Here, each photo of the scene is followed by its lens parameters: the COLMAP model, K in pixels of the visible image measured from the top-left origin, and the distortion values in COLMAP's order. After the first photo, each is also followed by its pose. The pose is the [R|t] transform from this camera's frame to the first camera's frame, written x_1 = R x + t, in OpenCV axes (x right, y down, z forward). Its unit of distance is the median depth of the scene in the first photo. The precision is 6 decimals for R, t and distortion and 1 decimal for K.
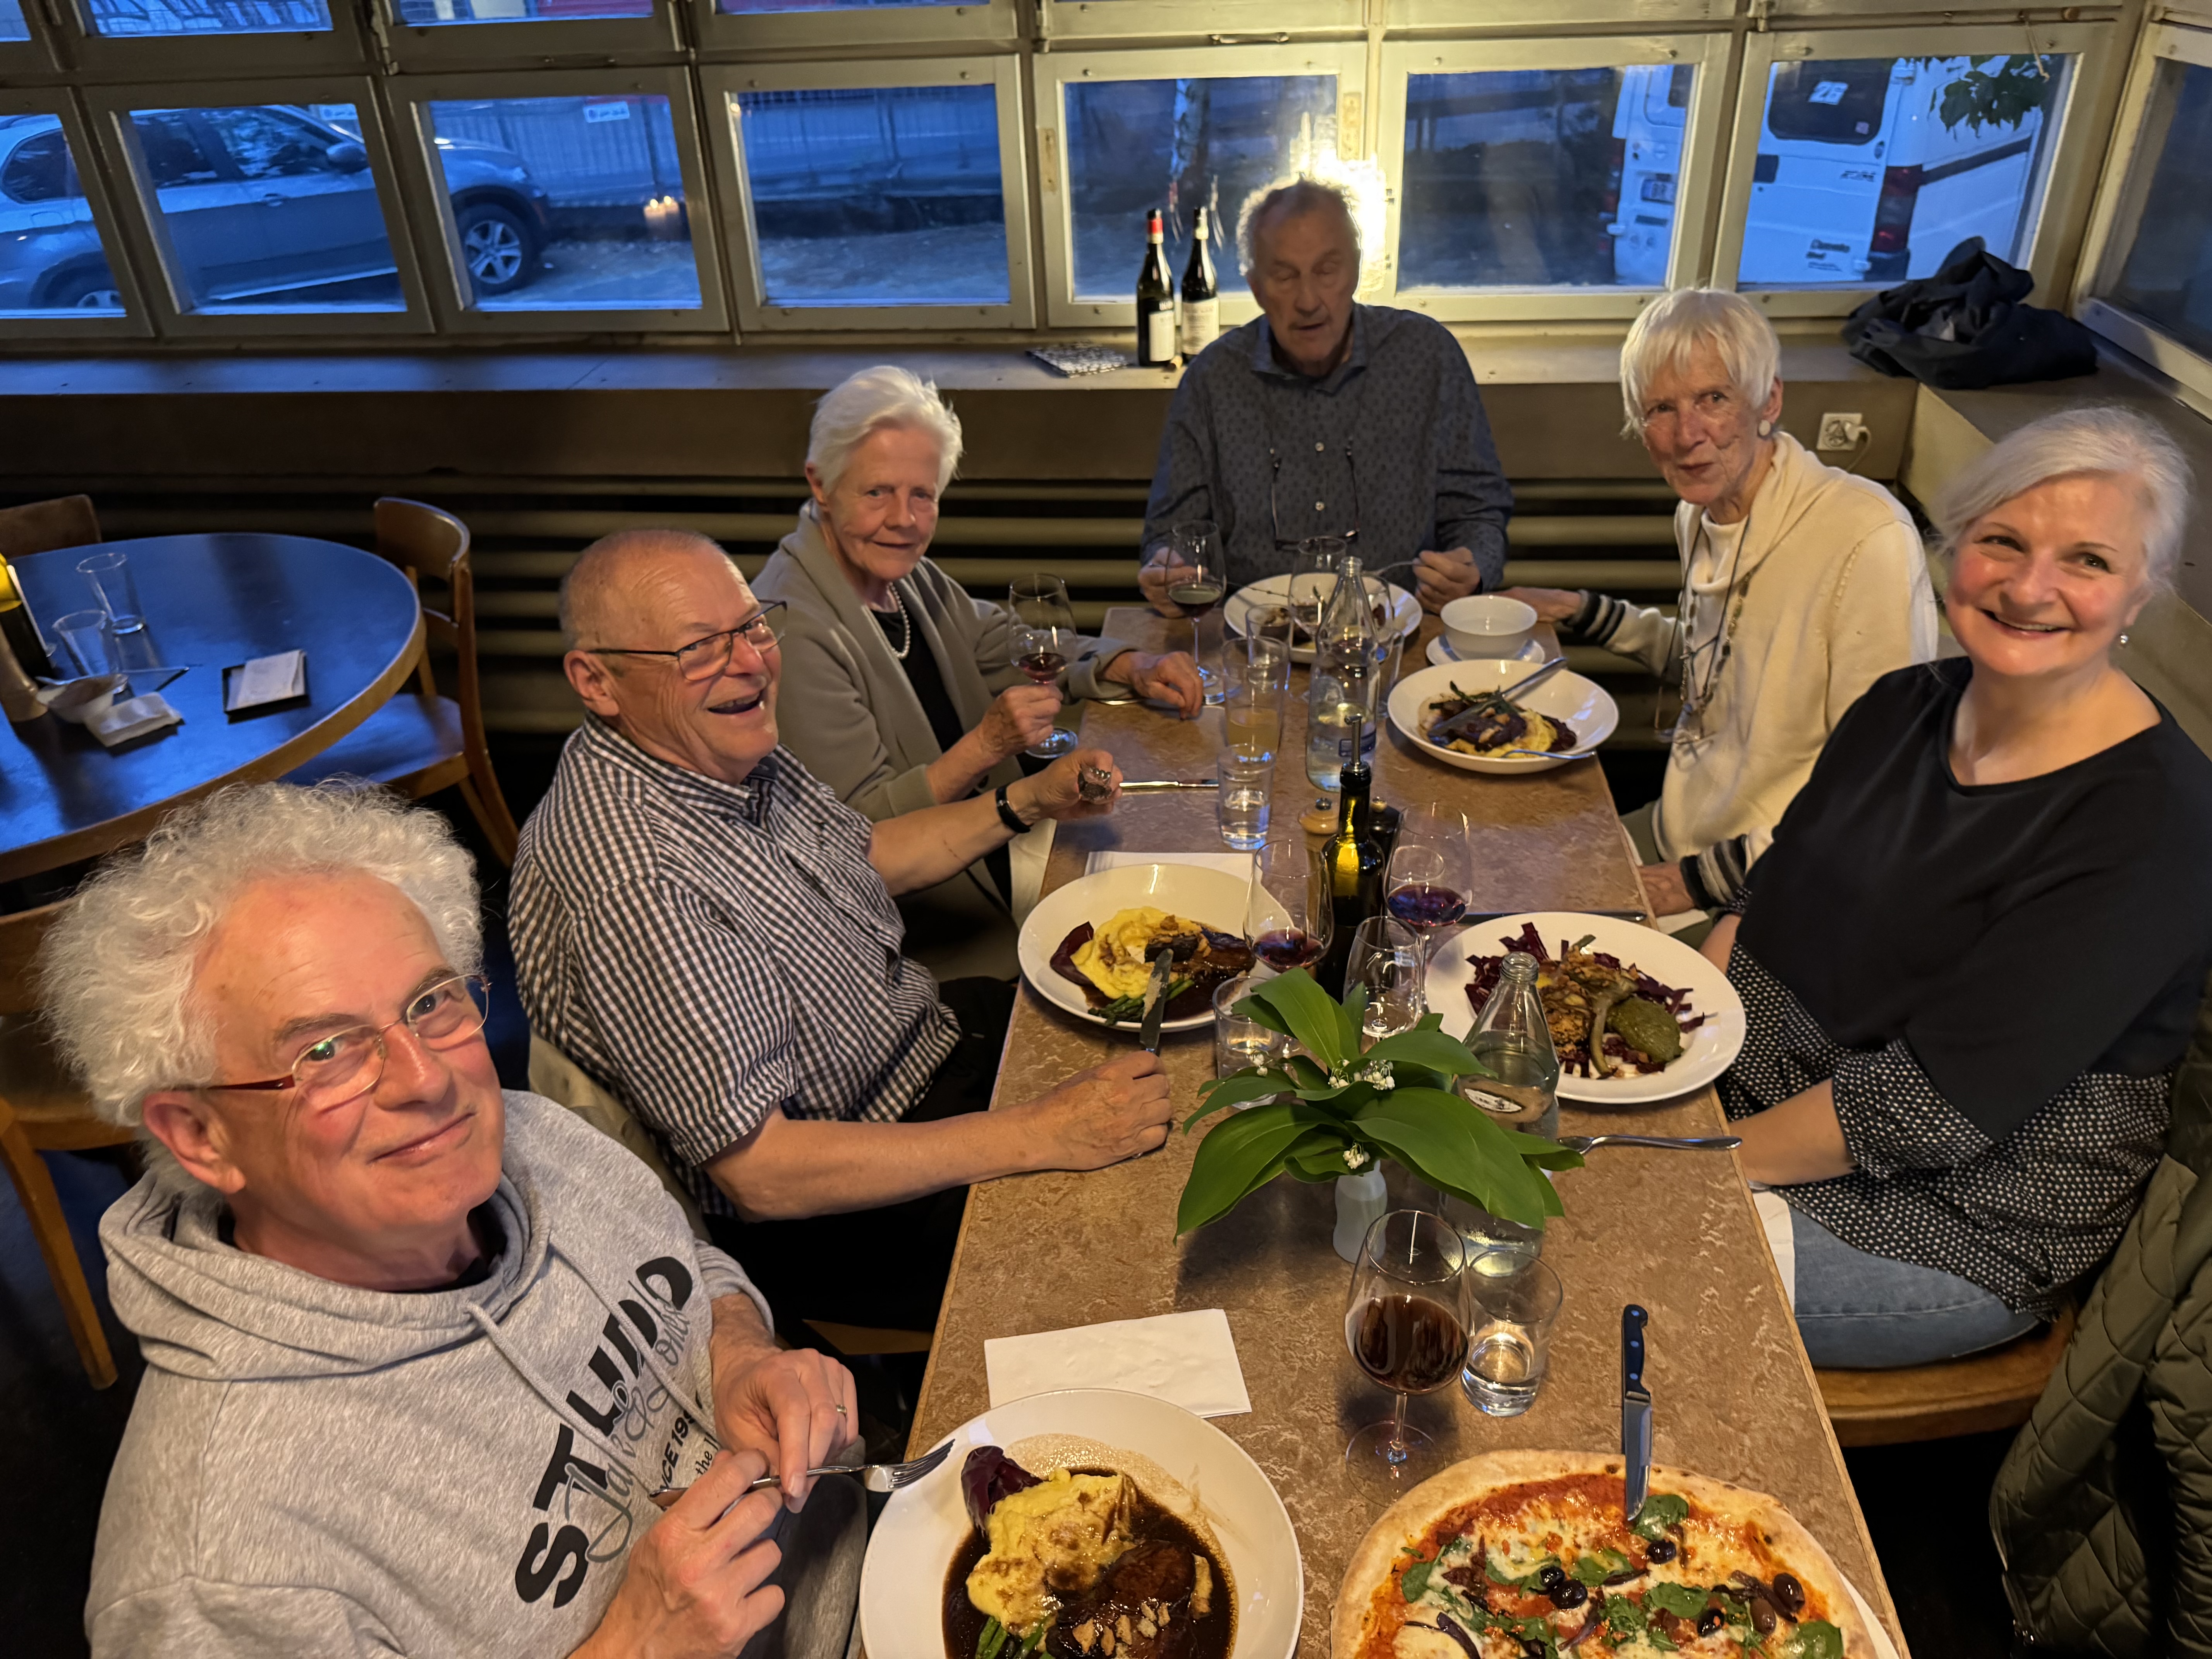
lens RADIAL K [[1516.3, 0, 1099.0], [0, 1516.3, 836.4], [0, 0, 1]] dist [-0.023819, 0.000349]
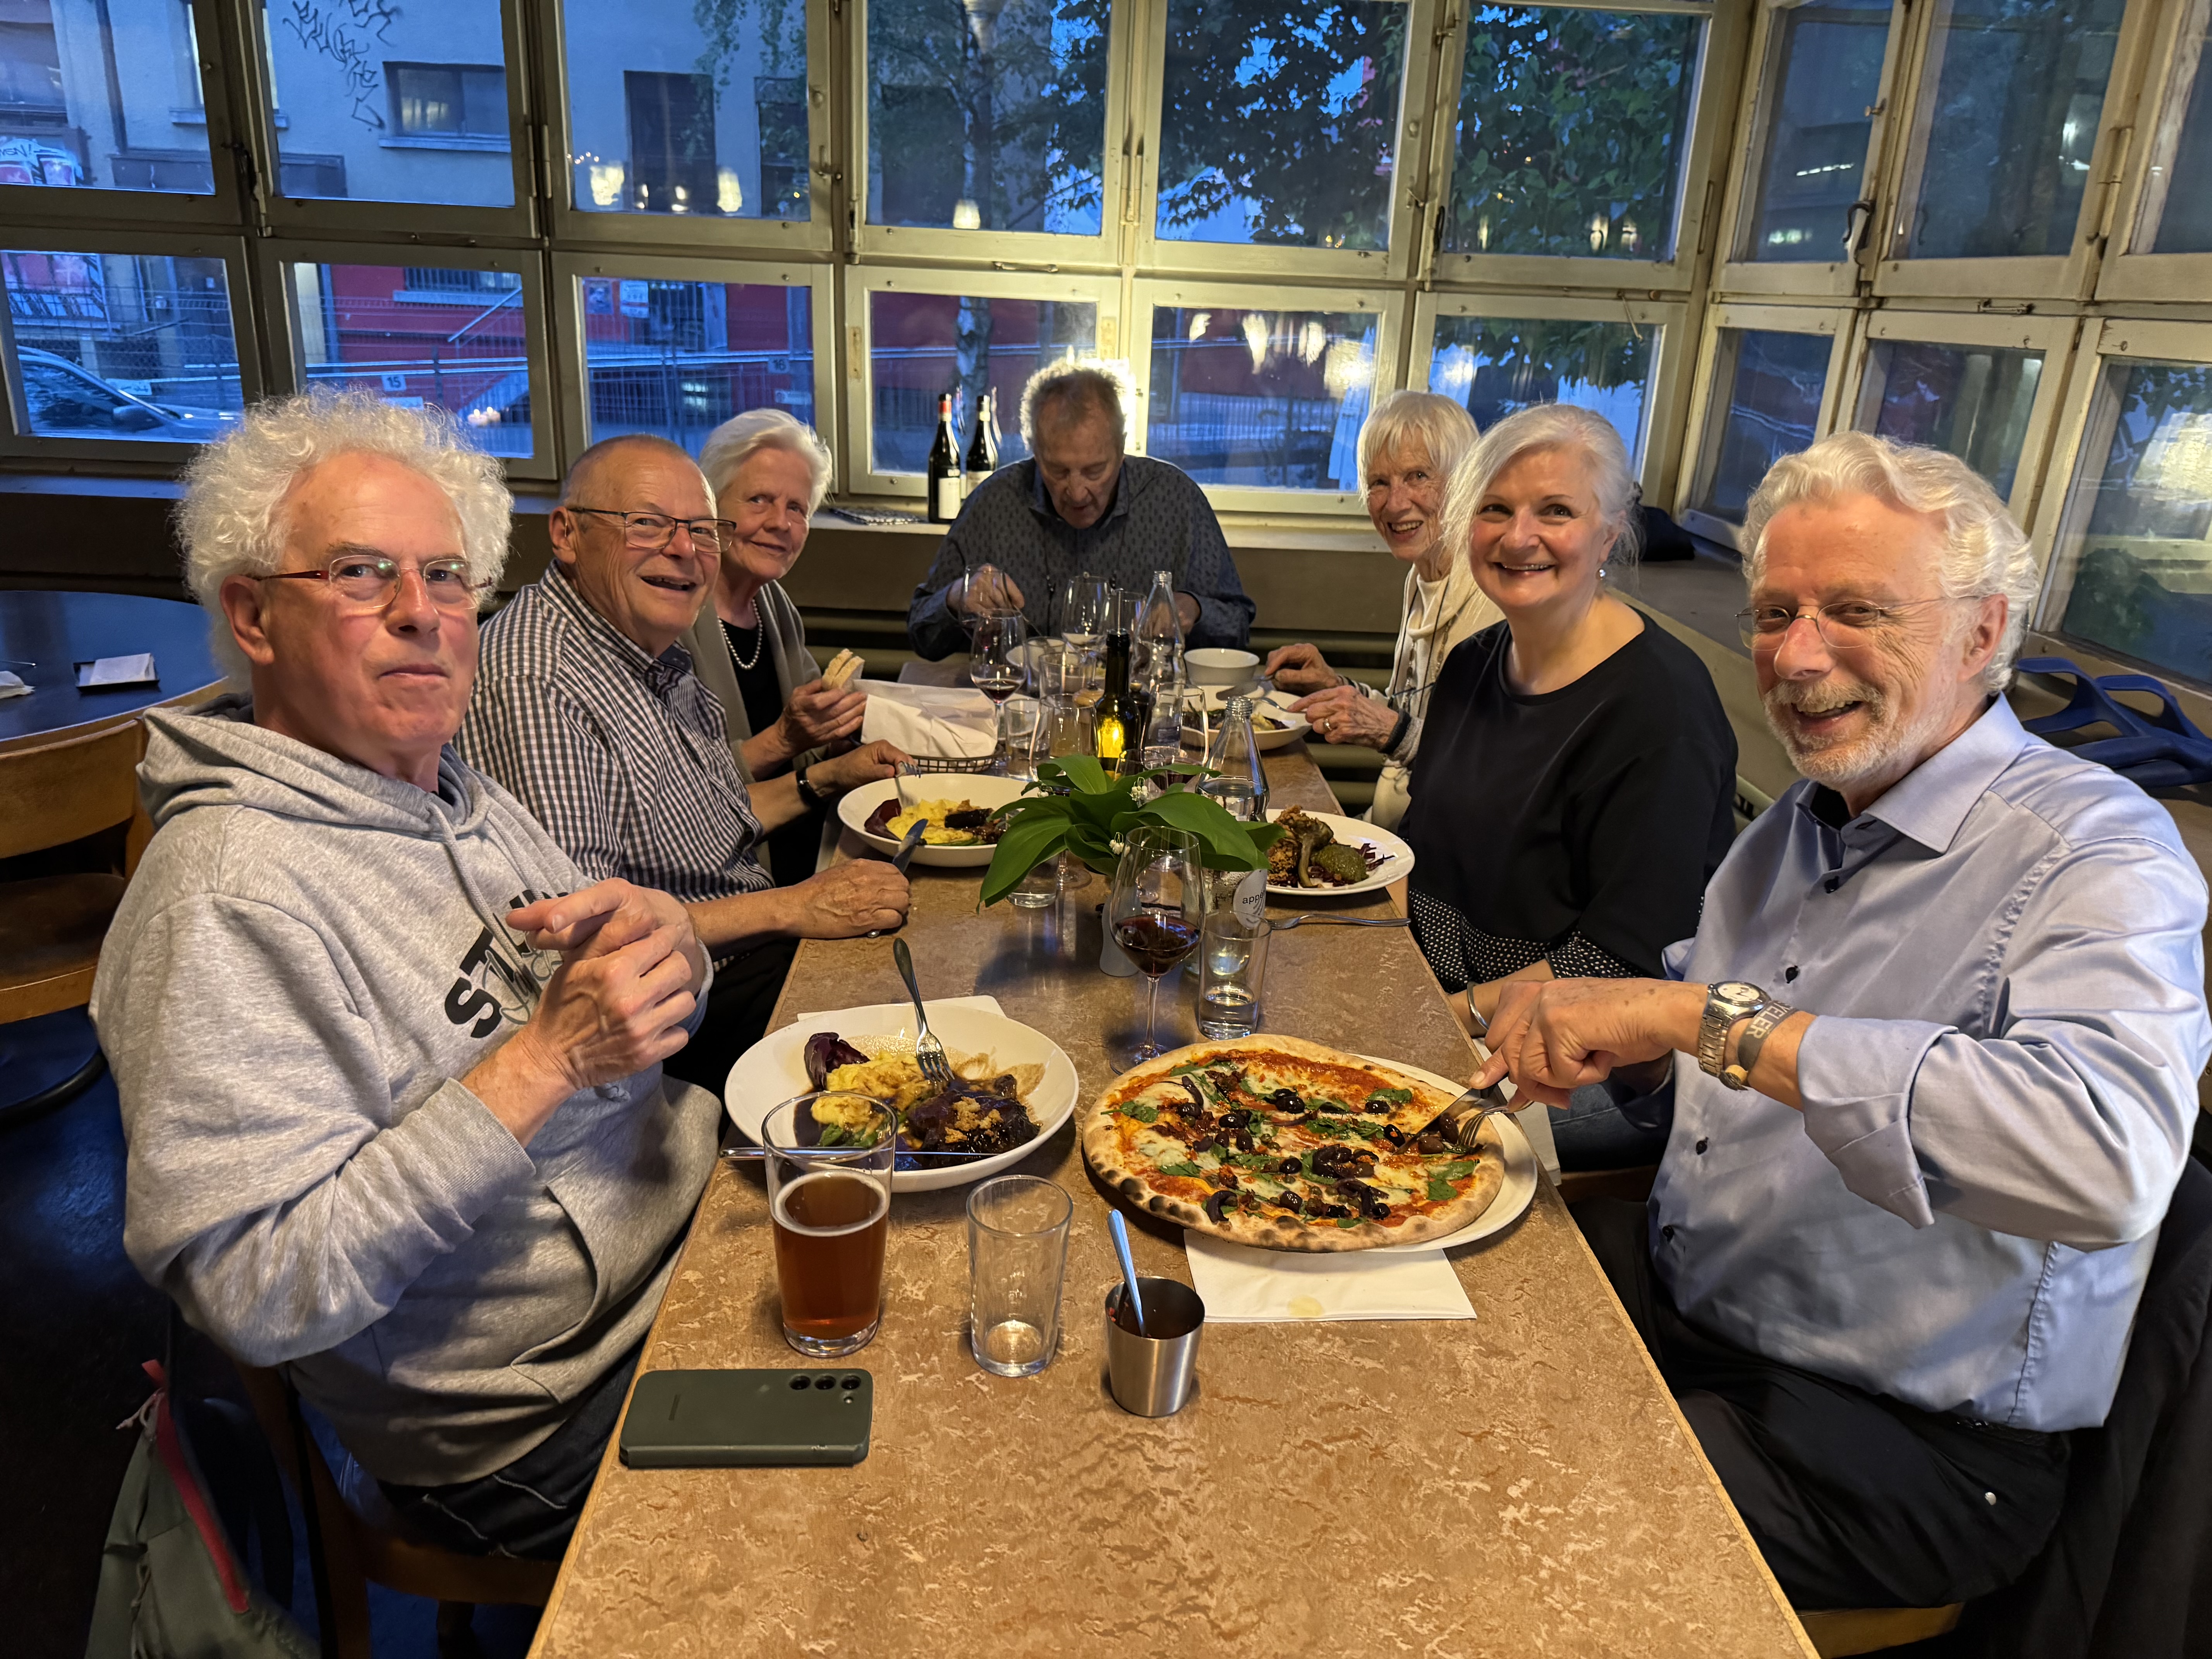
lens RADIAL K [[1516.3, 0, 1121.0], [0, 1516.3, 820.5], [0, 0, 1]] dist [-0.023819, 0.000349]
pose [[0.986203, 0.022126, 0.164052, -0.014662], [0.014954, 0.975068, -0.221401, 0.178334], [-0.164861, 0.220799, 0.961285, -0.088564]]
